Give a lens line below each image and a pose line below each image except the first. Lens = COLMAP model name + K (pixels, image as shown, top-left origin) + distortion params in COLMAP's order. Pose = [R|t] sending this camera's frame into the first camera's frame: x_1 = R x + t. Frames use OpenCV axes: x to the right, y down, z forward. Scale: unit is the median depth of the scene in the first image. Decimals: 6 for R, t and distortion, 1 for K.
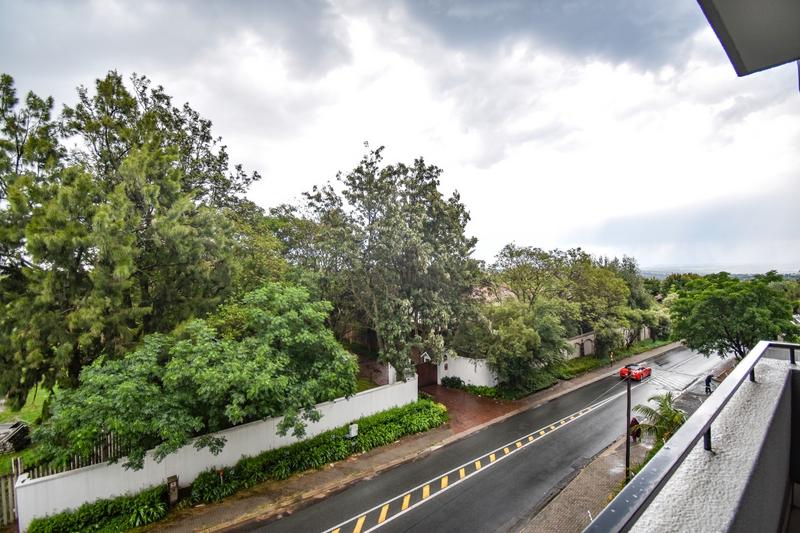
lens RADIAL K [[351.3, 0, 400.3], [0, 351.3, 262.3], [0, 0, 1]] dist [0.014640, -0.019868]
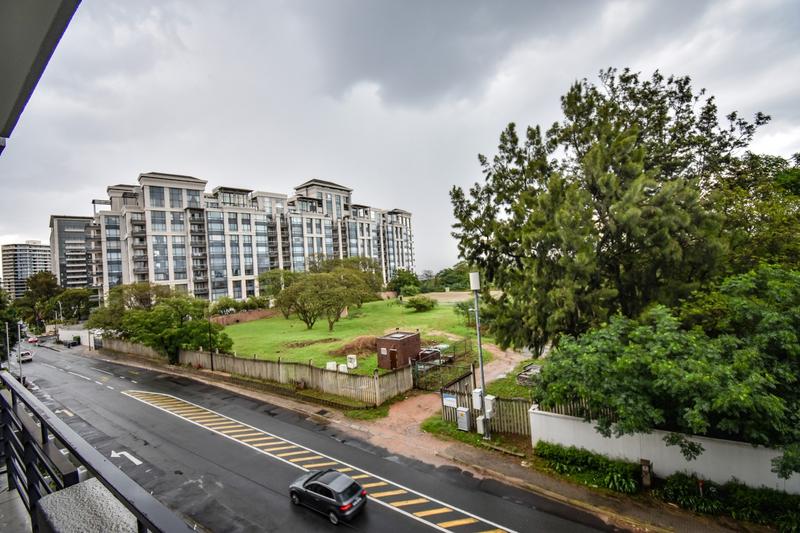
lens RADIAL K [[354.4, 0, 402.0], [0, 354.4, 265.1], [0, 0, 1]] dist [0.027176, -0.029564]
pose [[0.283027, -0.012751, -0.959027, 0.133359], [0.073253, 0.997278, 0.008359, -0.002566], [0.956310, -0.072617, 0.283191, 0.093080]]
